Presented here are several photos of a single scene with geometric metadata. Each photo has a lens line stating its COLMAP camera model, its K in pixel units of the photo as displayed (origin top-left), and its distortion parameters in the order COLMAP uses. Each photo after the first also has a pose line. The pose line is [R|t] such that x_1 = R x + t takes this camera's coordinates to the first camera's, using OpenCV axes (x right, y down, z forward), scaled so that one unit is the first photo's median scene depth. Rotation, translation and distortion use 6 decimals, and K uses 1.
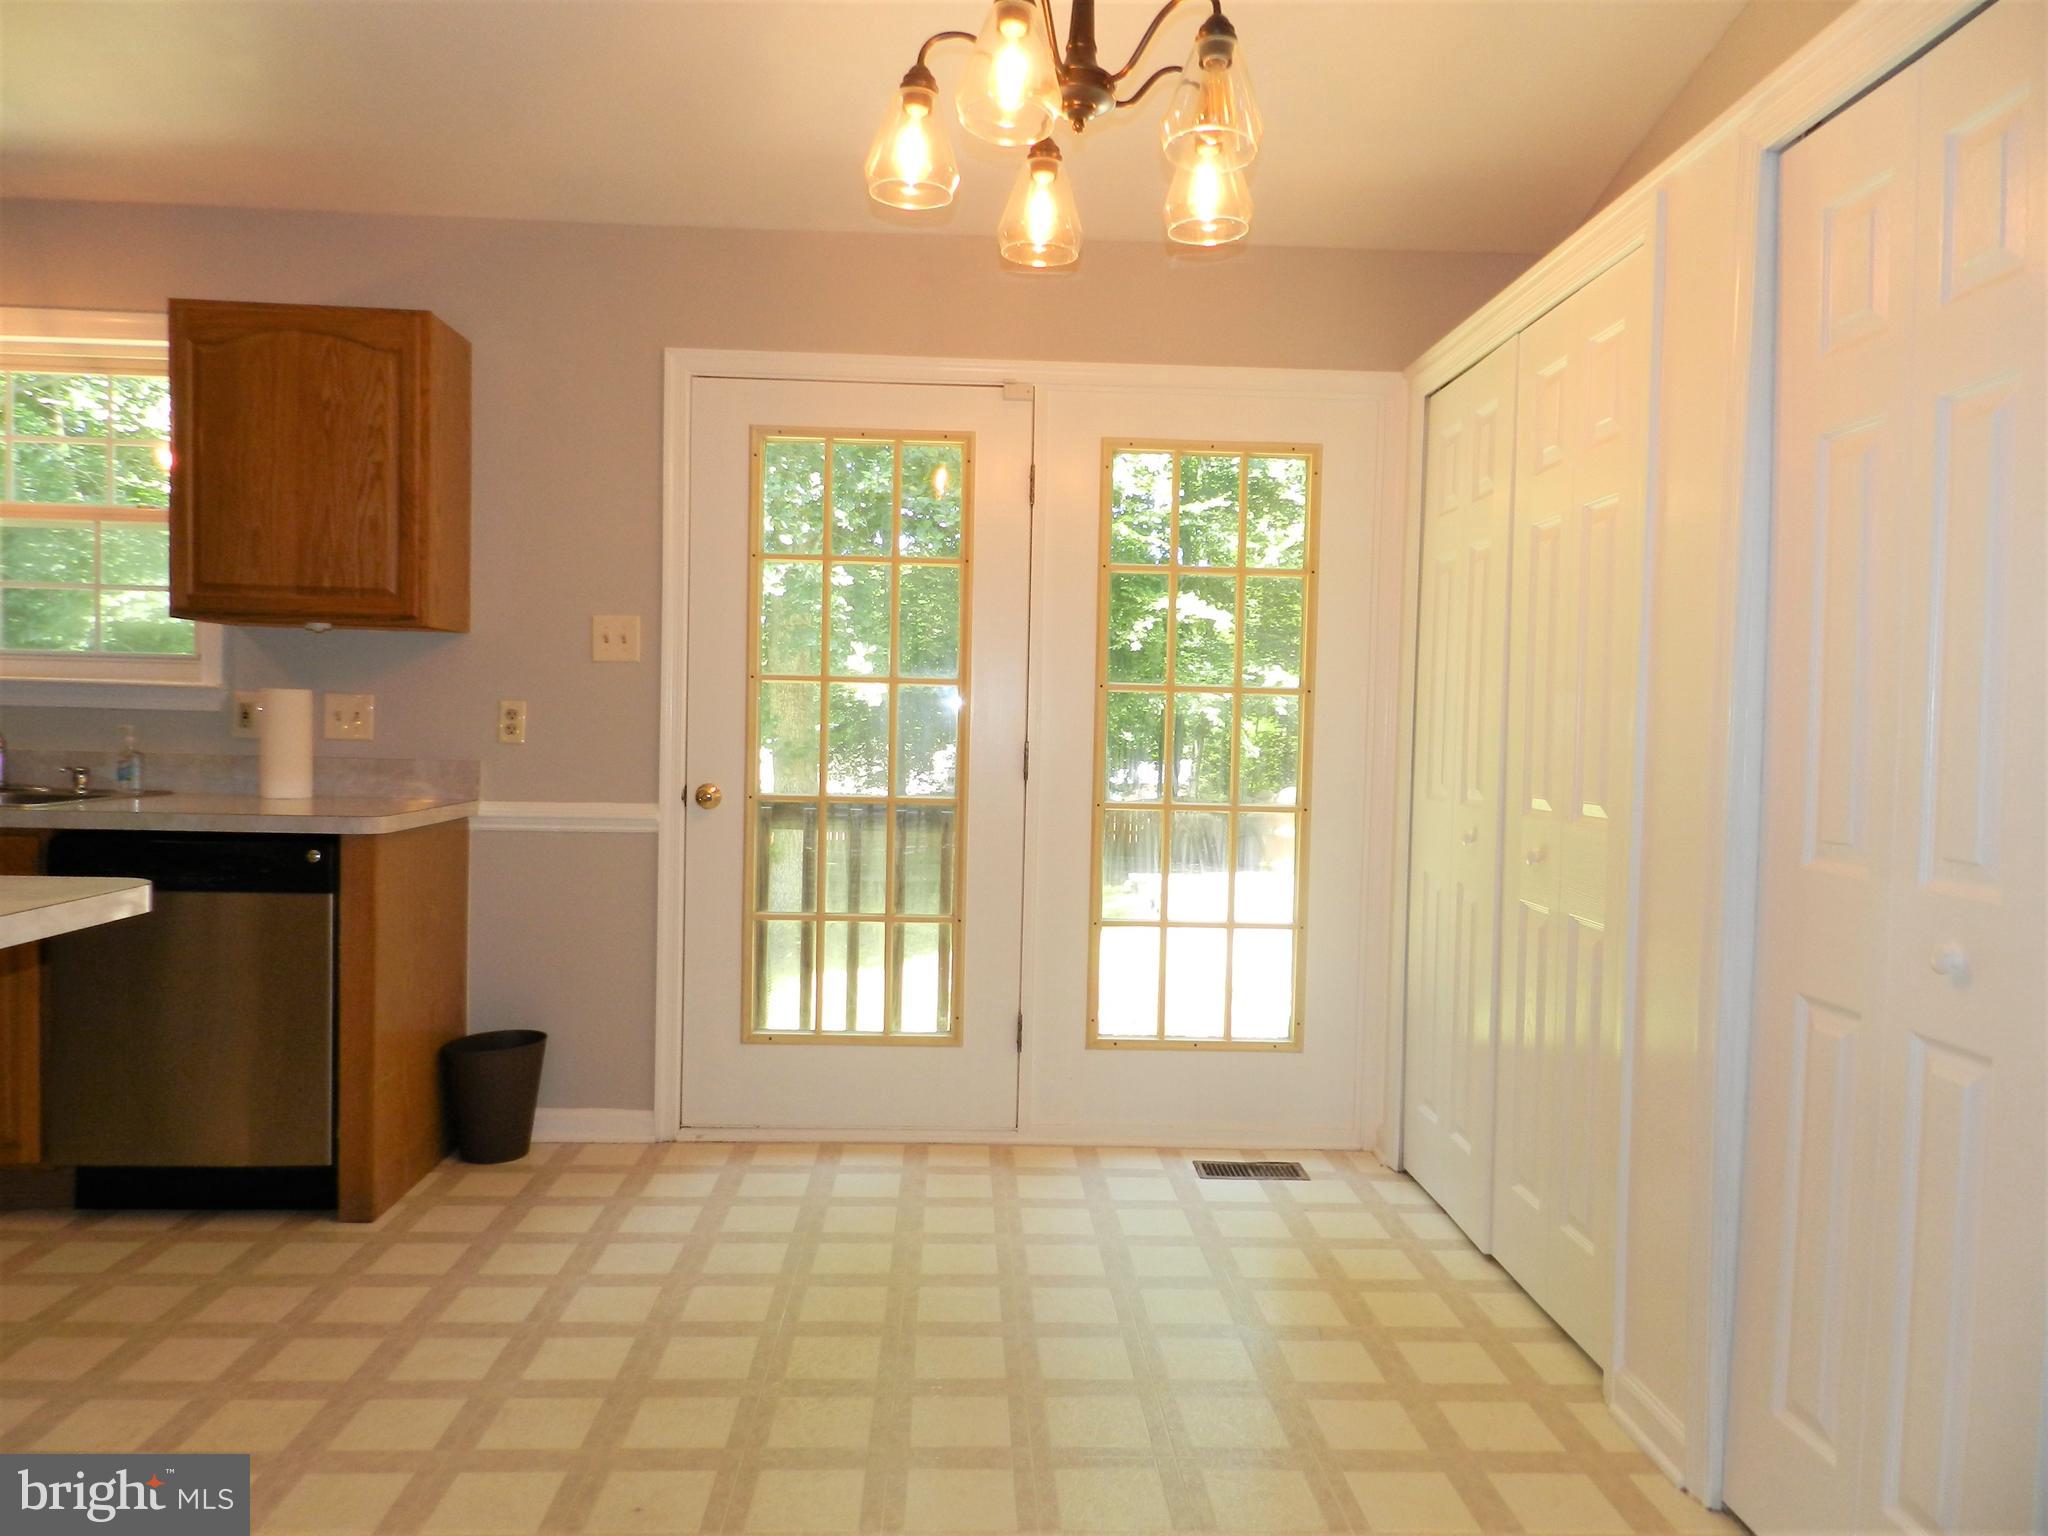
lens RADIAL K [[1396.9, 0, 1019.9], [0, 1396.9, 775.5], [0, 0, 1]] dist [0.025758, -0.010982]
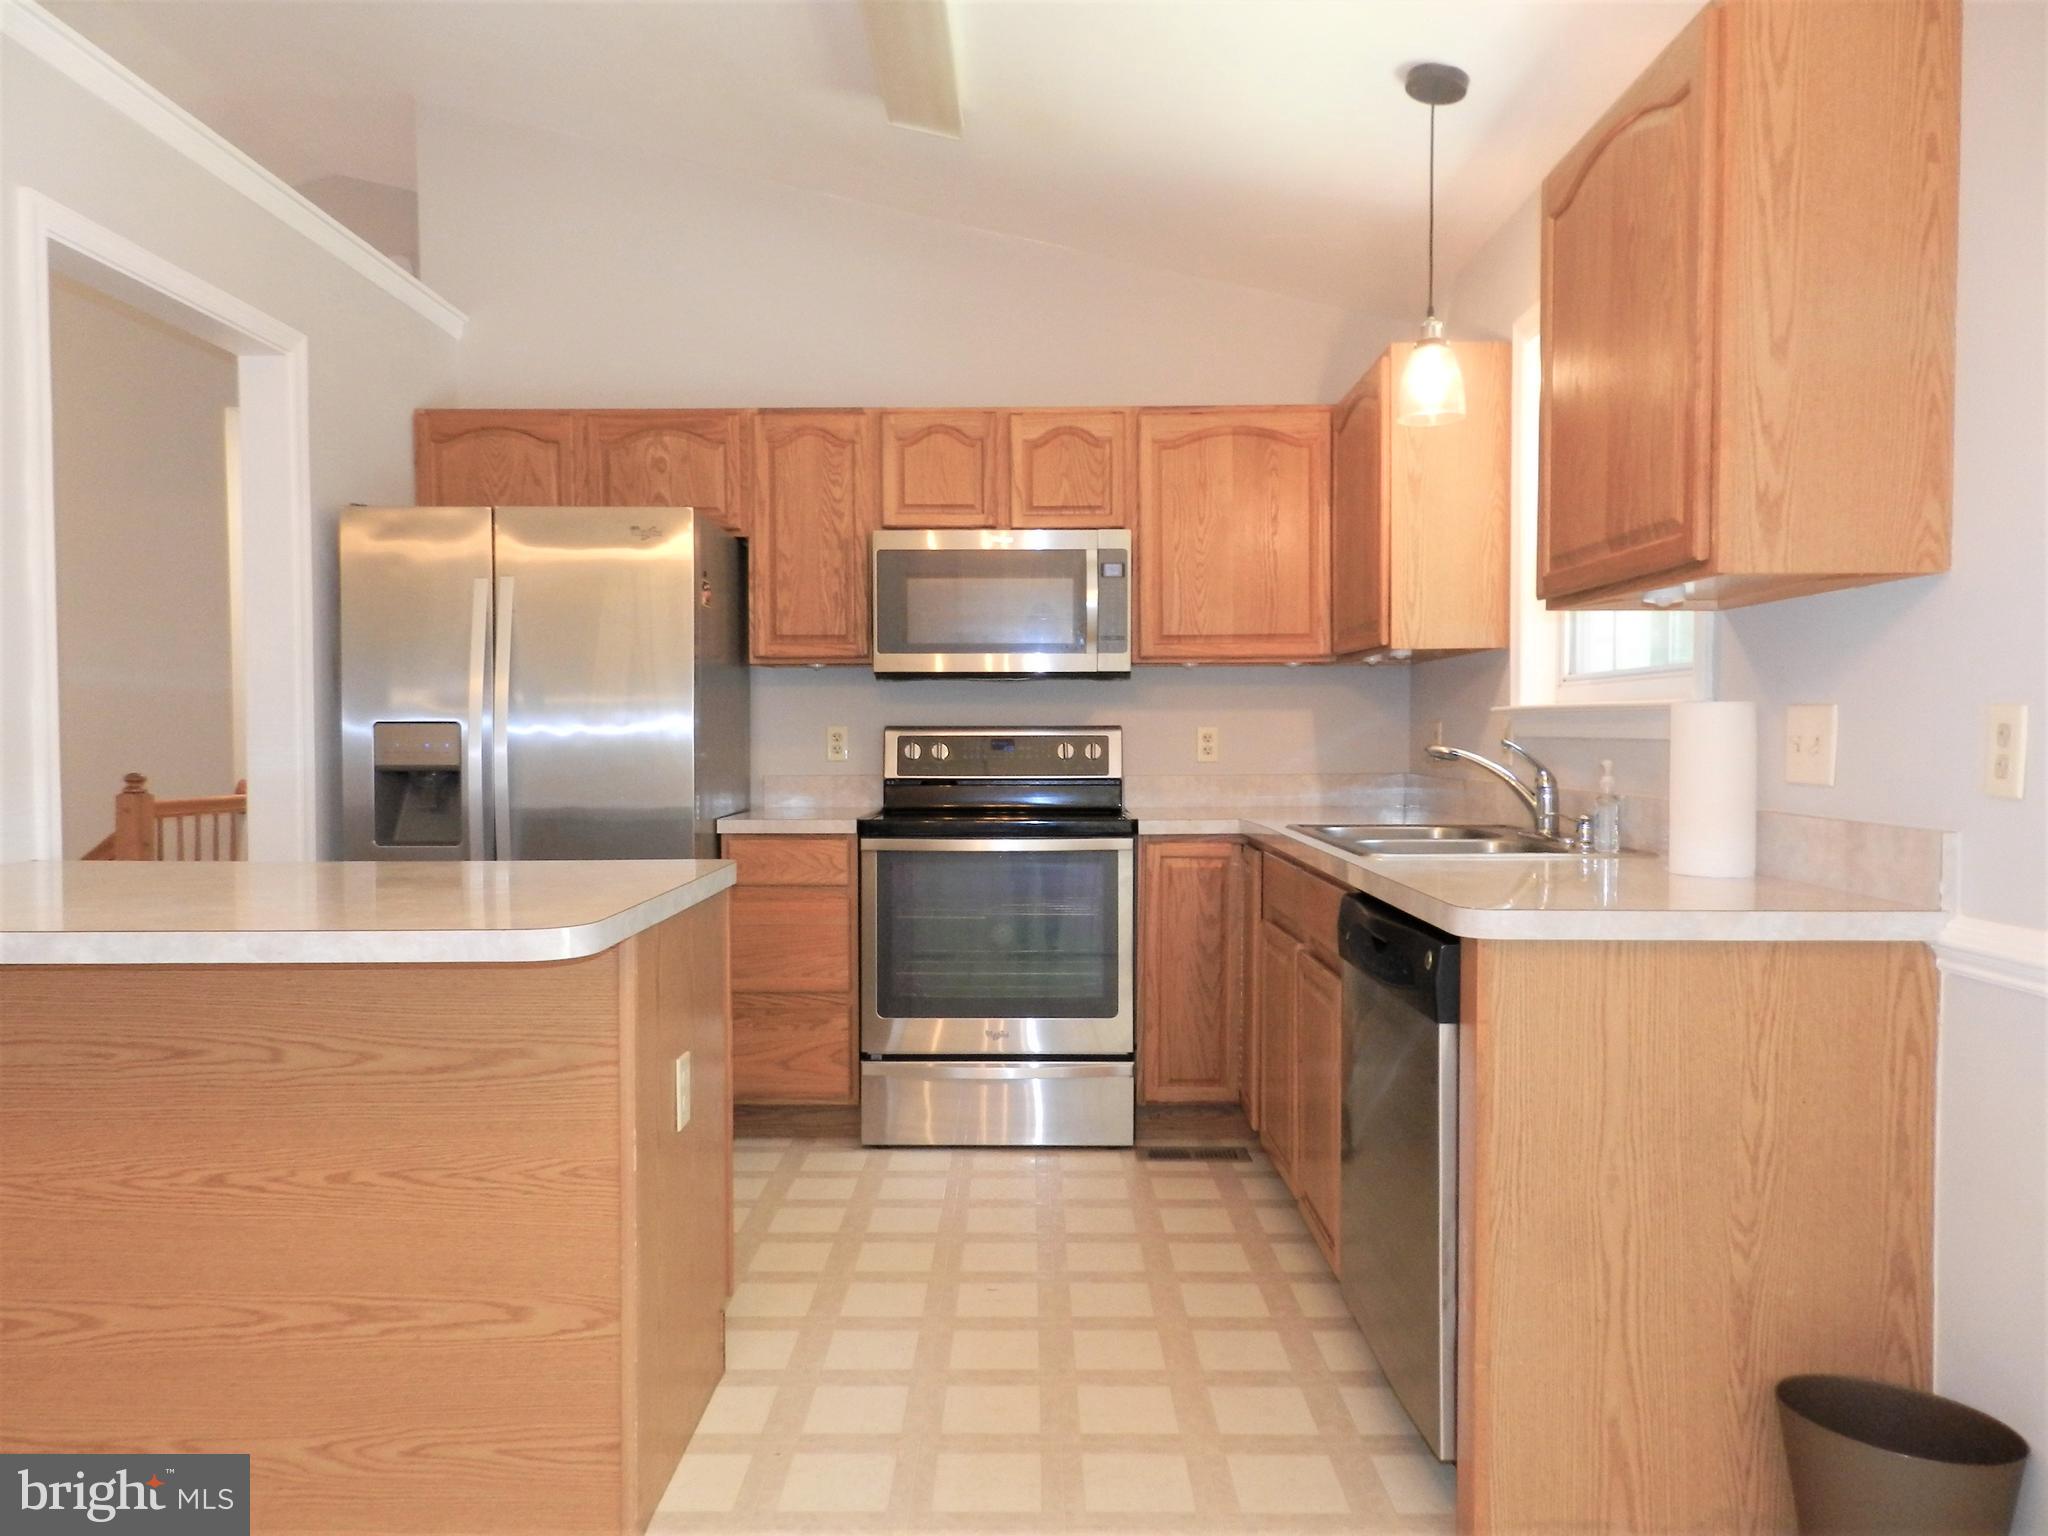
lens RADIAL K [[1396.9, 0, 1015.3], [0, 1396.9, 770.9], [0, 0, 1]] dist [0.025758, -0.010982]
pose [[-0.051279, 0.003413, -0.998679, 0.132234], [-0.043670, 0.999030, 0.005656, -0.022101], [0.997729, 0.043903, -0.051080, 0.769201]]
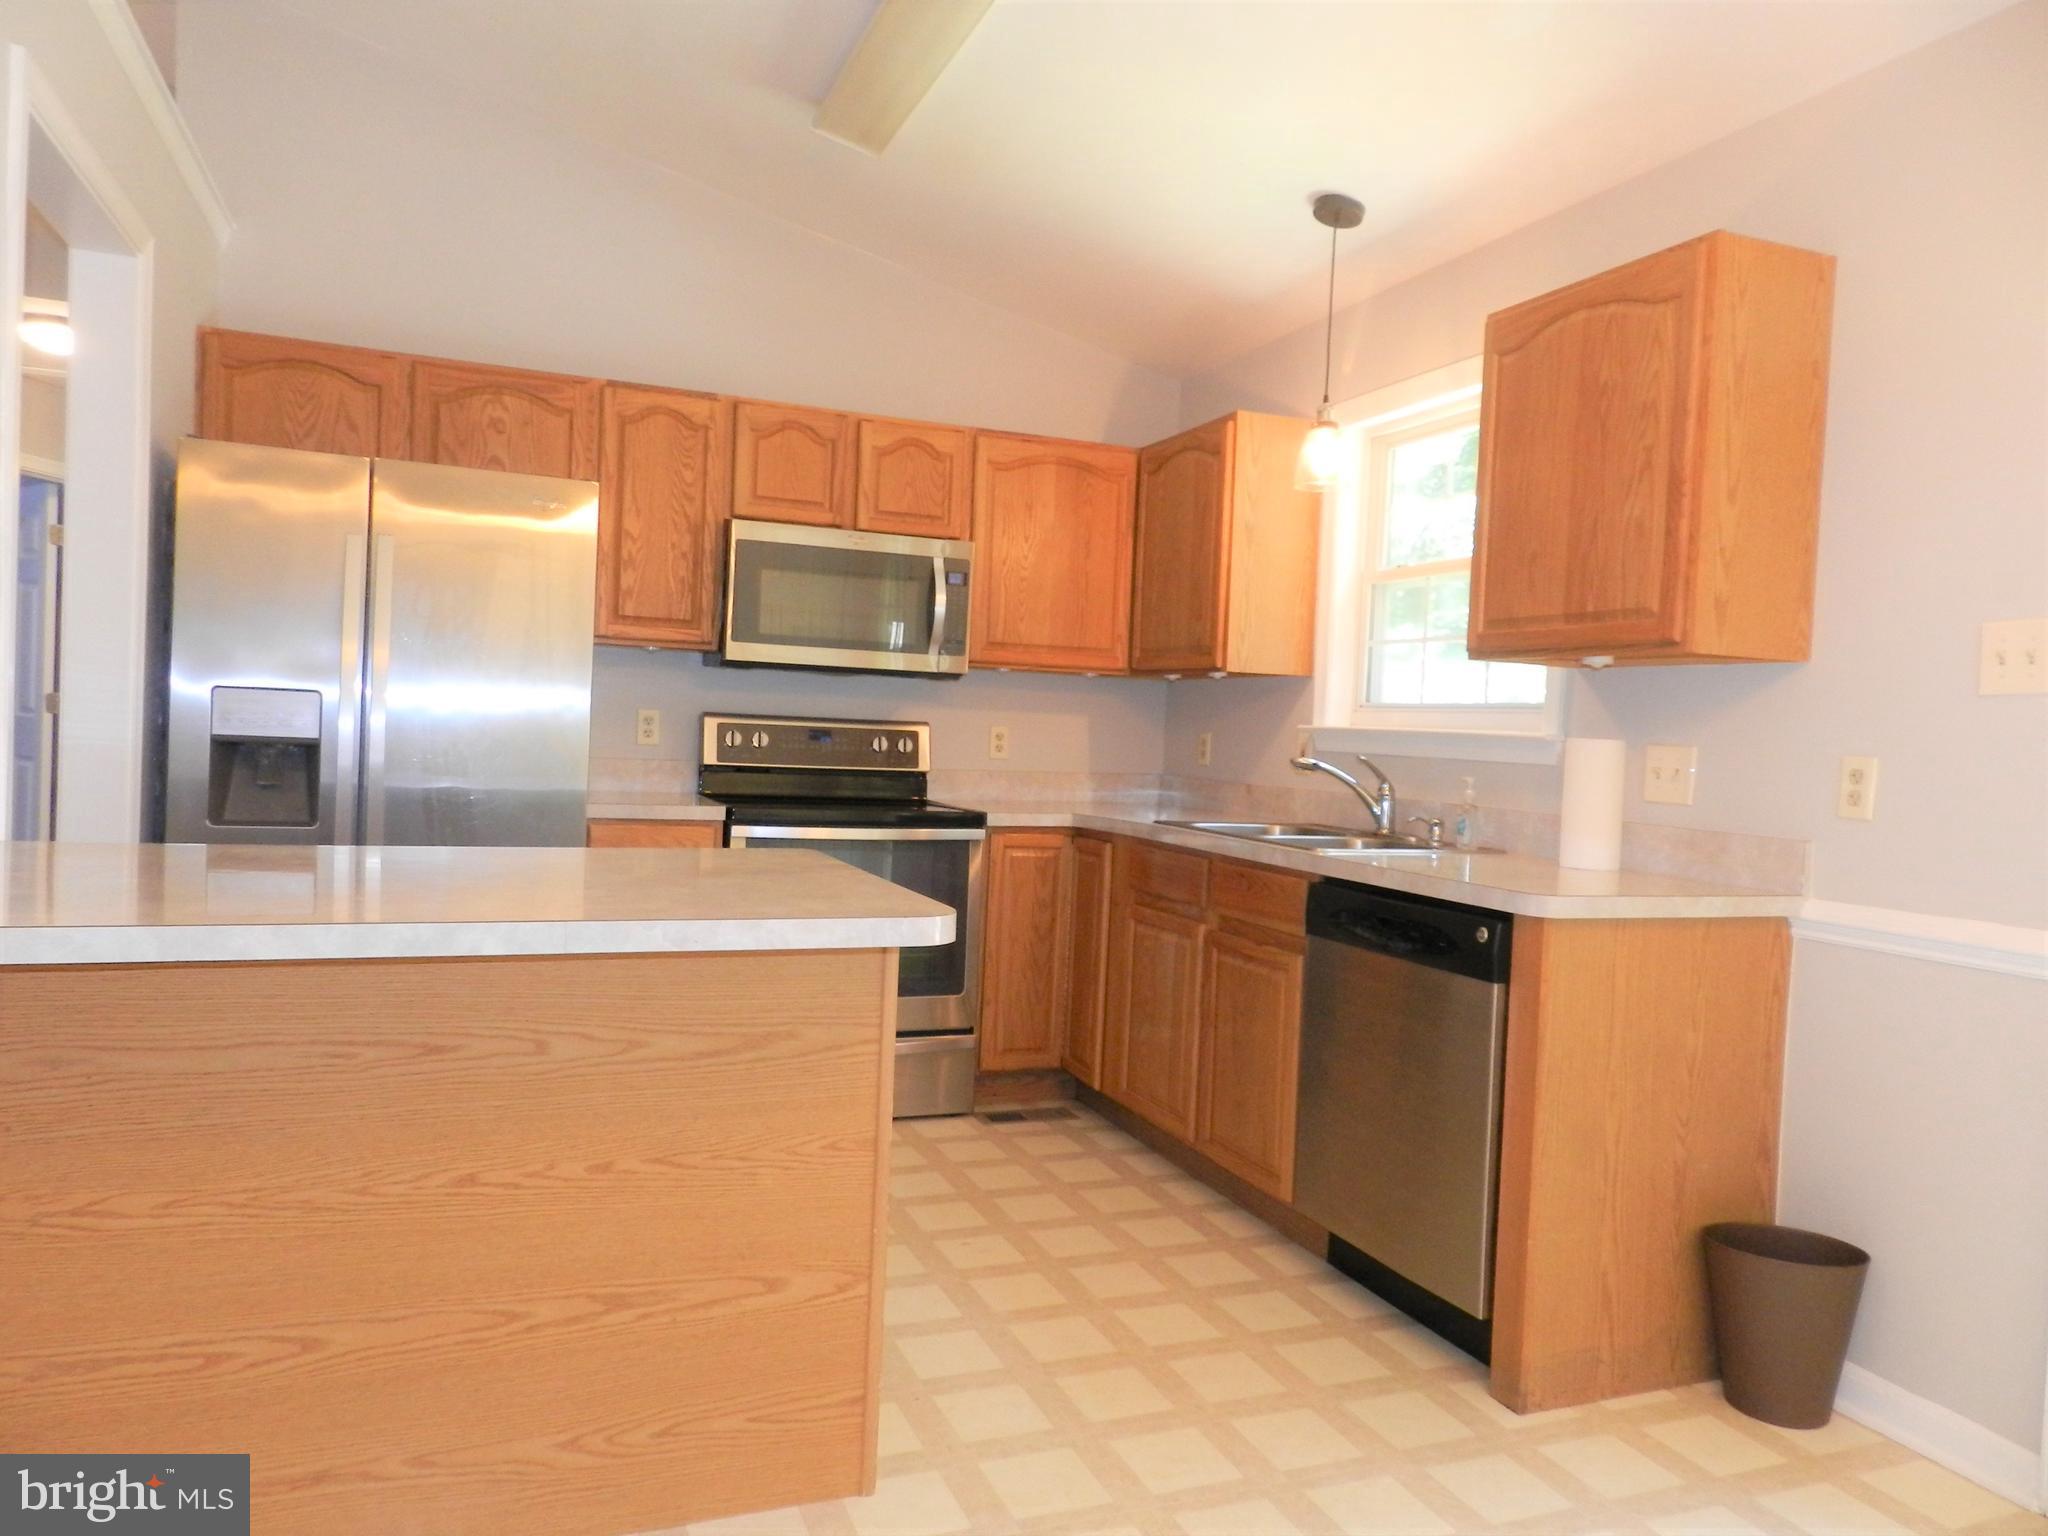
lens RADIAL K [[1396.9, 0, 1021.3], [0, 1396.9, 769.3], [0, 0, 1]] dist [0.025758, -0.010982]
pose [[0.335401, 0.018981, -0.941884, 0.164558], [-0.078039, 0.996921, -0.007699, -0.010980], [0.938838, 0.076086, 0.335849, 0.423101]]
